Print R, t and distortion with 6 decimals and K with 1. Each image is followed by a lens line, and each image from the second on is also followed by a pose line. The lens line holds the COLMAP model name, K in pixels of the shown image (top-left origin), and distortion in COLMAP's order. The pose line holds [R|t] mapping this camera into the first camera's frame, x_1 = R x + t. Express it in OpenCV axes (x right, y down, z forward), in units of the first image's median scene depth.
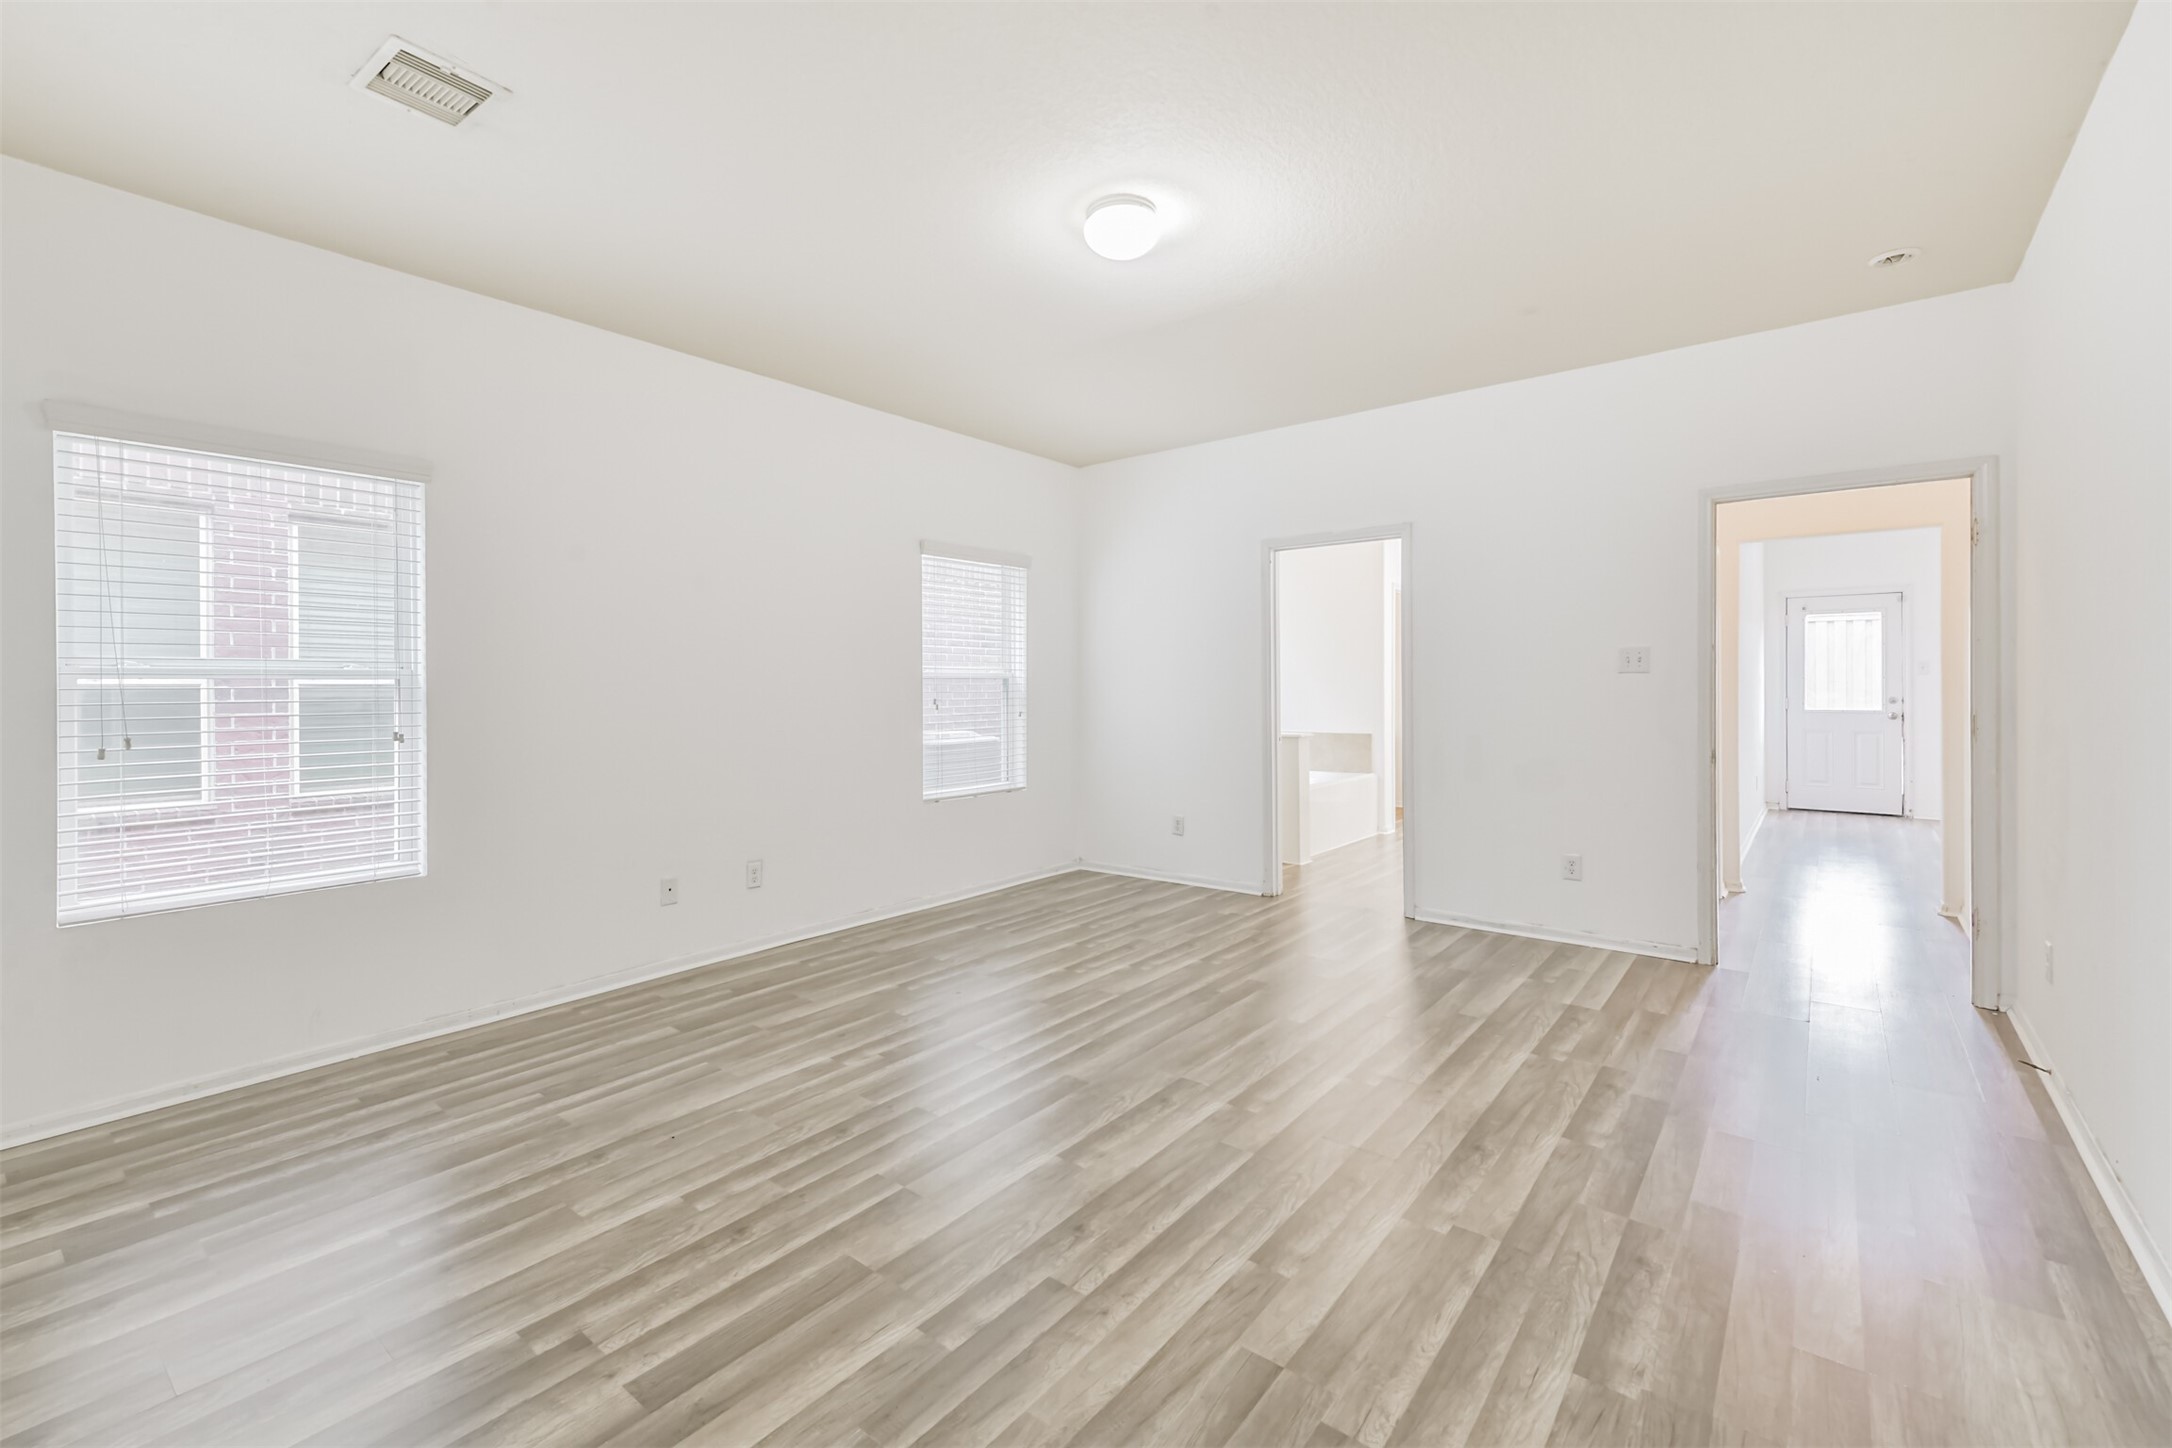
lens RADIAL K [[936.9, 0, 1090.3], [0, 936.9, 703.2], [0, 0, 1]] dist [0.011751, -0.000161]
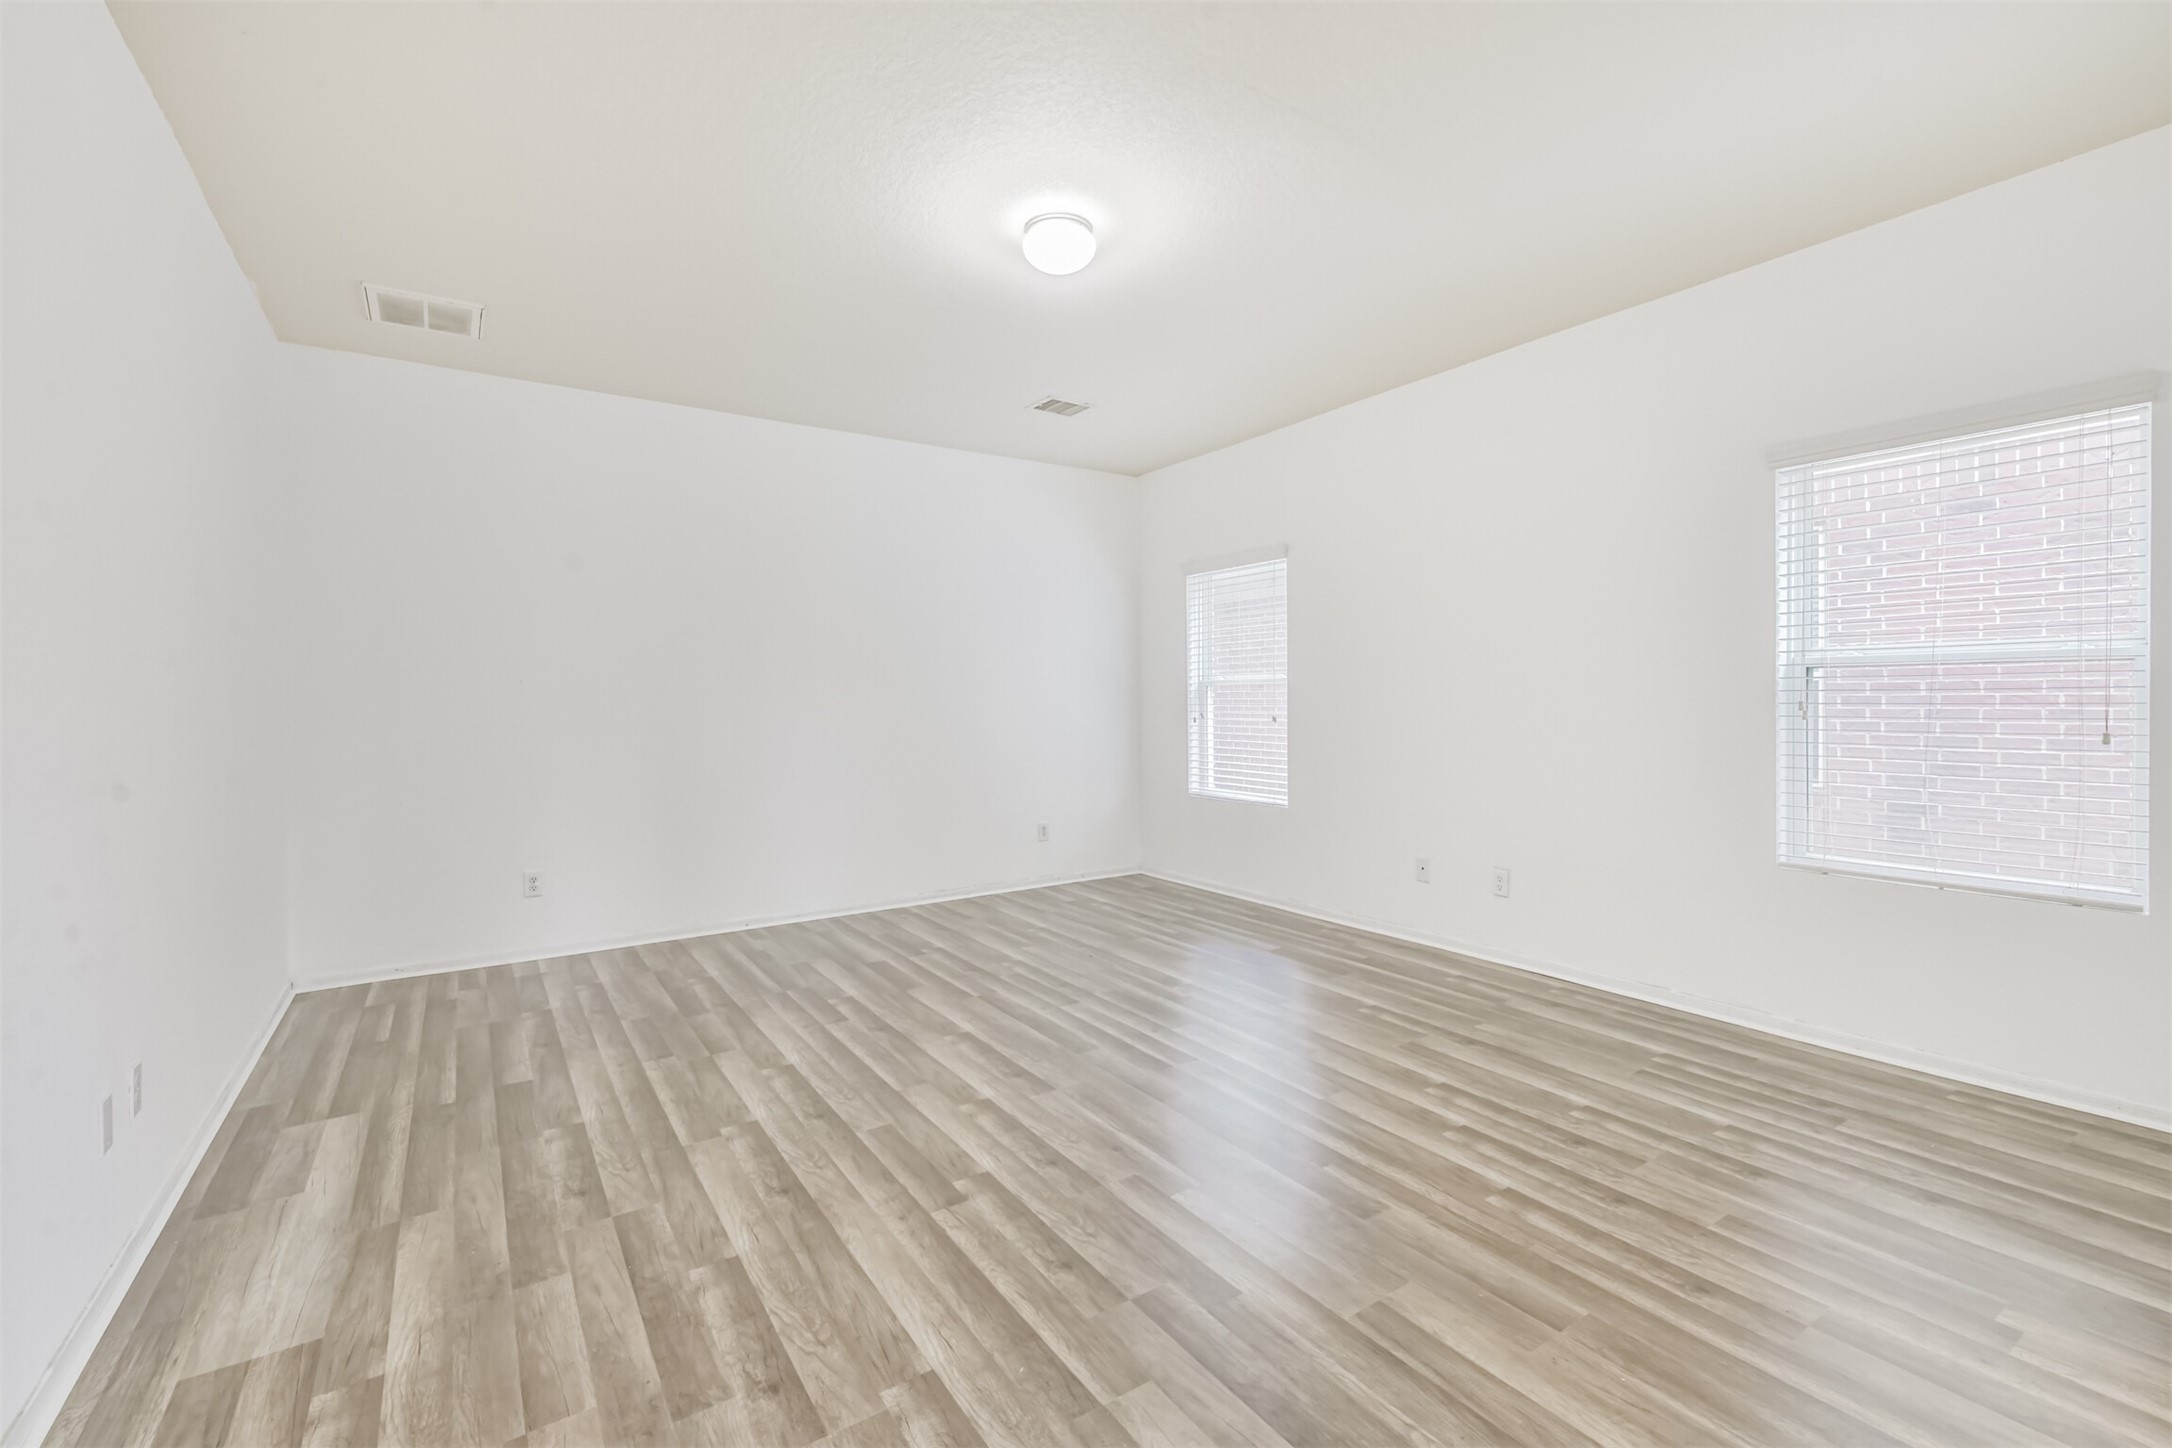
lens RADIAL K [[936.9, 0, 1094.2], [0, 936.9, 723.0], [0, 0, 1]] dist [0.011751, -0.000161]
pose [[-0.305981, 0.040704, -0.951167, 1.181726], [-0.008877, 0.998920, 0.045603, -0.036124], [0.951996, 0.022397, -0.305289, 1.560797]]
